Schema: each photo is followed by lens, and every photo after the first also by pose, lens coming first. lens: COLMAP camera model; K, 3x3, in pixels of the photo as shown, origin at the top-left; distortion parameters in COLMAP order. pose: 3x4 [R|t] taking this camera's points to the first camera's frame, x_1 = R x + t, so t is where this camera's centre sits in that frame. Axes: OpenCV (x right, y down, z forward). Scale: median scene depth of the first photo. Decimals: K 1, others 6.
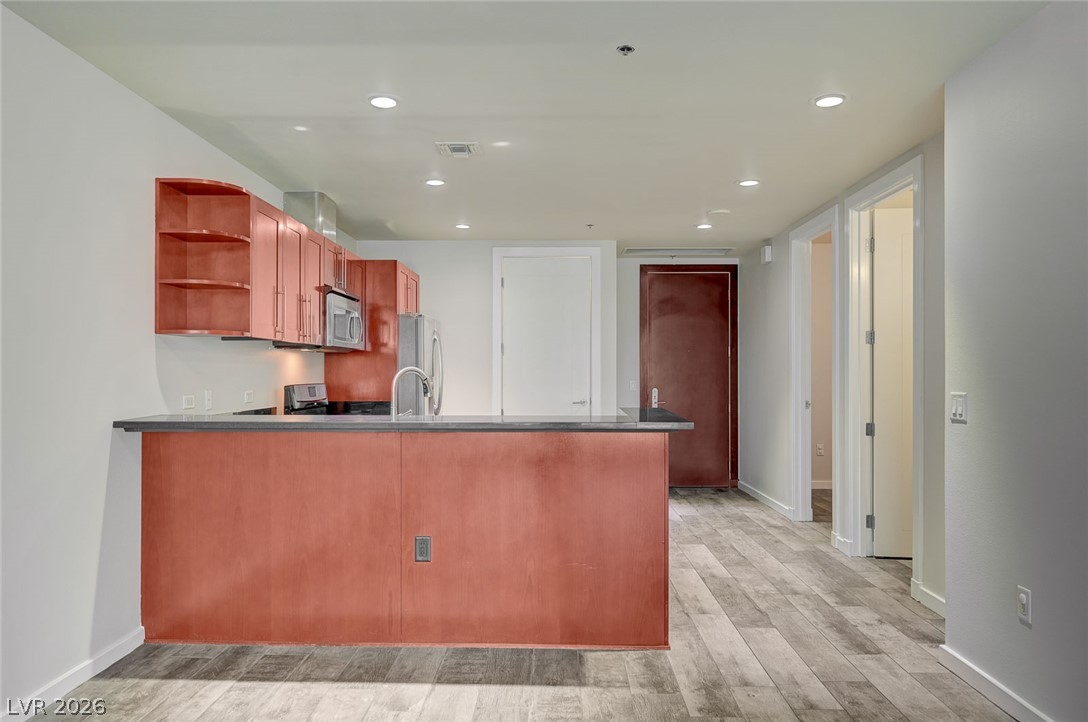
lens RADIAL K [[751.3, 0, 549.5], [0, 751.3, 367.1], [0, 0, 1]] dist [-0.002912, 0.006380]
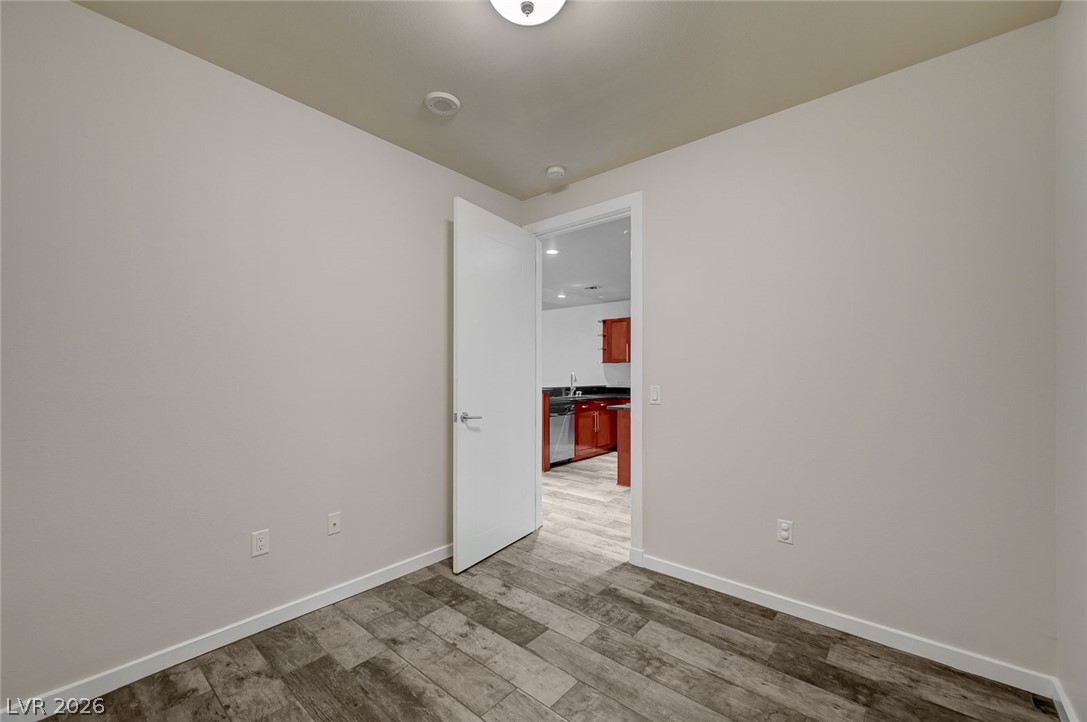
lens RADIAL K [[433.1, 0, 544.5], [0, 433.1, 371.2], [0, 0, 1]] dist [-0.000770, 0.000121]
pose [[-0.644349, -0.003843, -0.764722, 0.980205], [0.005694, 0.999936, -0.009823, 0.010669], [0.764710, -0.010684, -0.644285, 1.595797]]
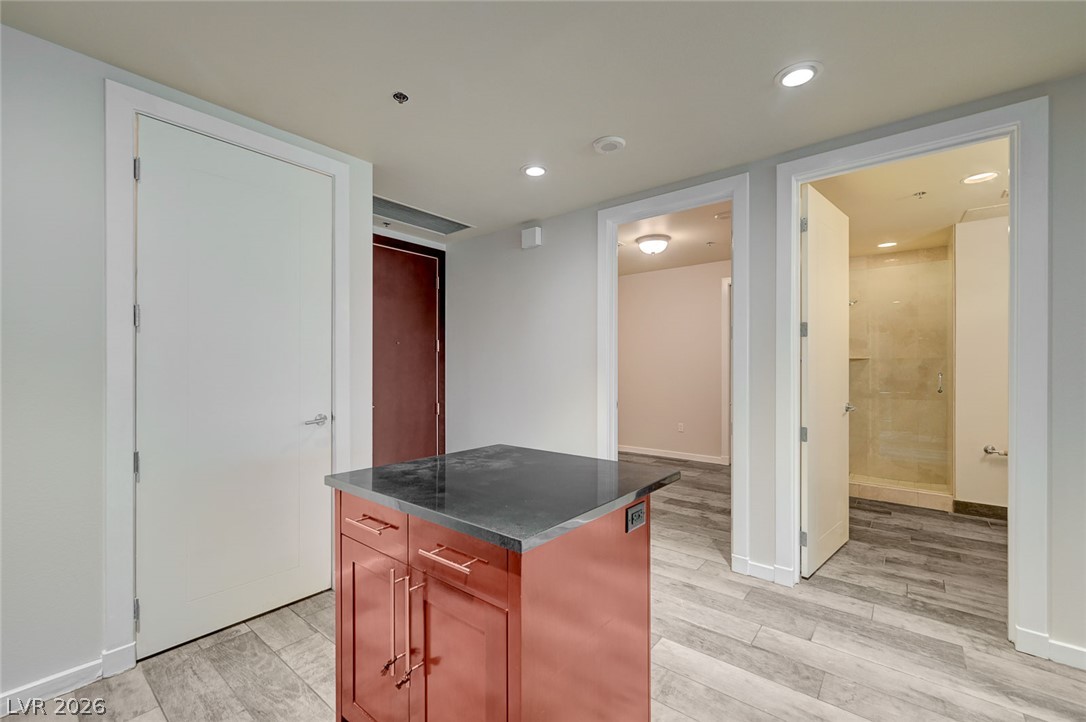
lens RADIAL K [[458.5, 0, 548.2], [0, 458.5, 366.4], [0, 0, 1]] dist [0.005619, -0.000719]
pose [[0.623078, 0.001826, 0.782158, -0.183528], [-0.004950, 0.999986, 0.001609, 0.004675], [-0.782144, -0.004874, 0.623078, 0.938056]]
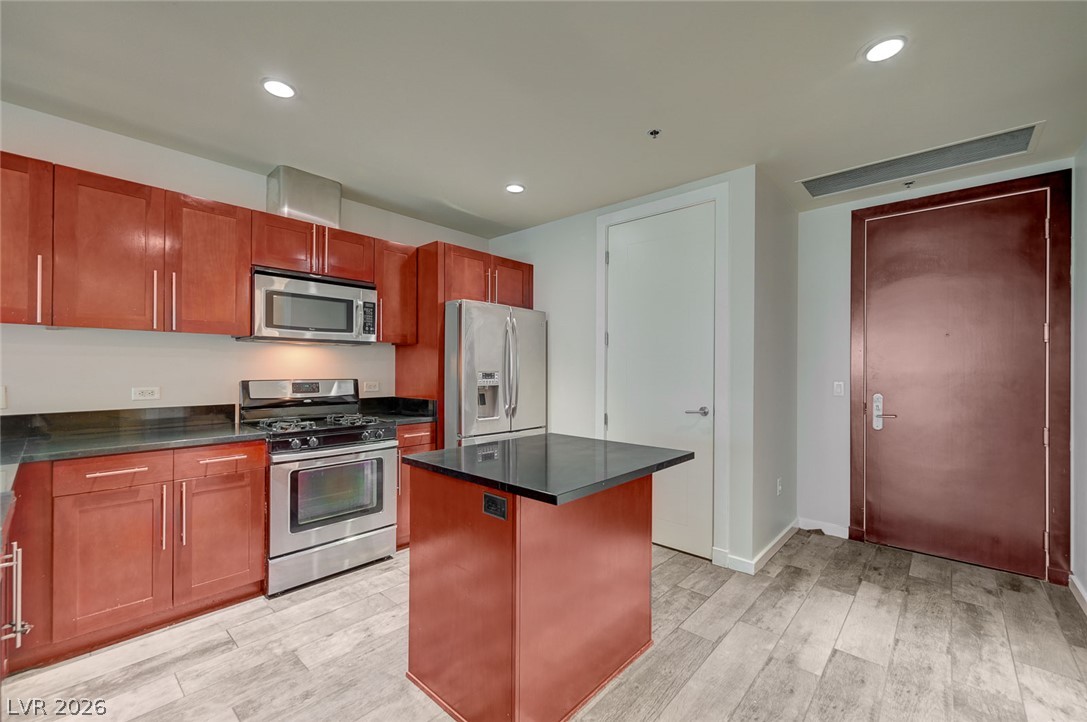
lens RADIAL K [[458.9, 0, 549.3], [0, 458.9, 364.2], [0, 0, 1]] dist [0.005619, -0.000719]
pose [[0.749639, -0.000093, -0.661847, 0.321932], [-0.000977, 0.999999, -0.001246, 0.004667], [0.661846, 0.001581, 0.749638, 0.866306]]
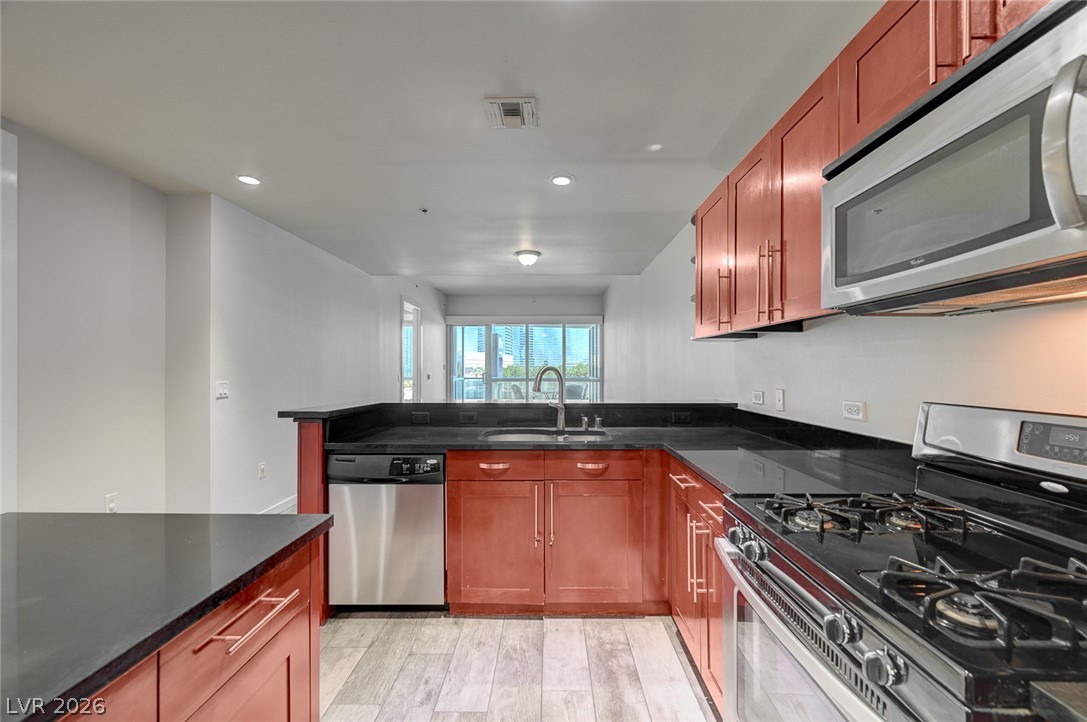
lens RADIAL K [[433.1, 0, 544.2], [0, 433.1, 367.3], [0, 0, 1]] dist [-0.000770, 0.000121]
pose [[-0.999996, 0.000605, 0.002640, -0.135246], [0.000576, 0.999939, -0.011033, 0.007921], [-0.002647, -0.011032, -0.999936, 1.301153]]
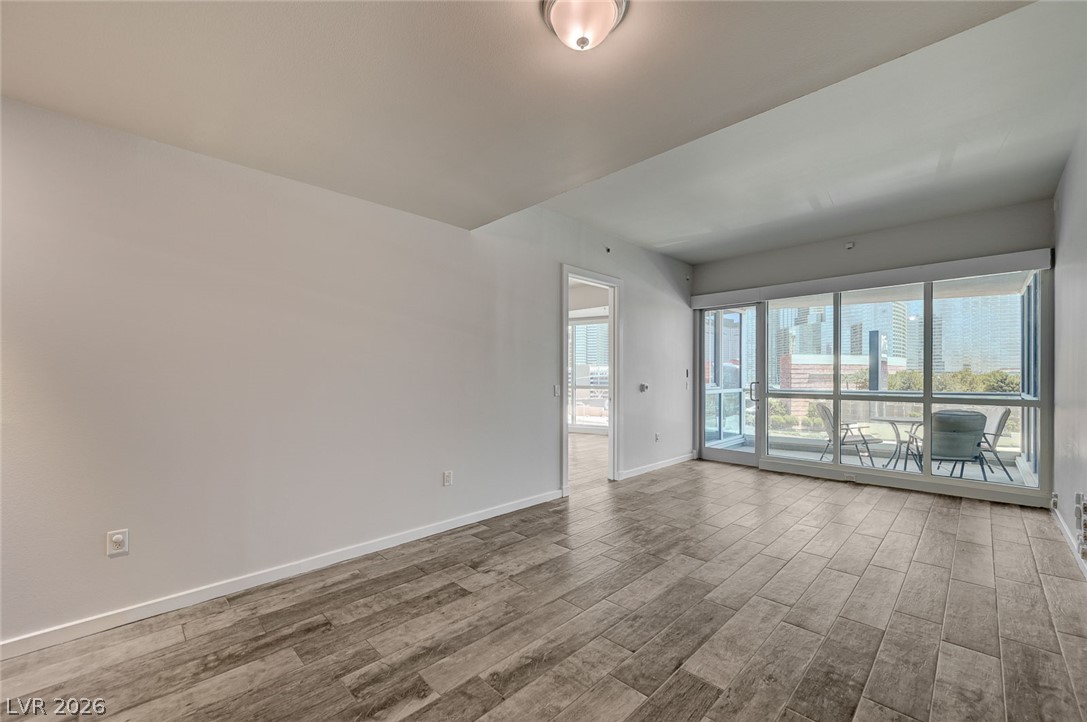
lens RADIAL K [[433.1, 0, 551.4], [0, 433.1, 371.4], [0, 0, 1]] dist [-0.000770, 0.000121]
pose [[-0.718592, 0.009471, 0.695367, -0.293674], [-0.002986, 0.999856, -0.016703, 0.002958], [-0.695425, -0.014079, -0.718460, 0.570194]]
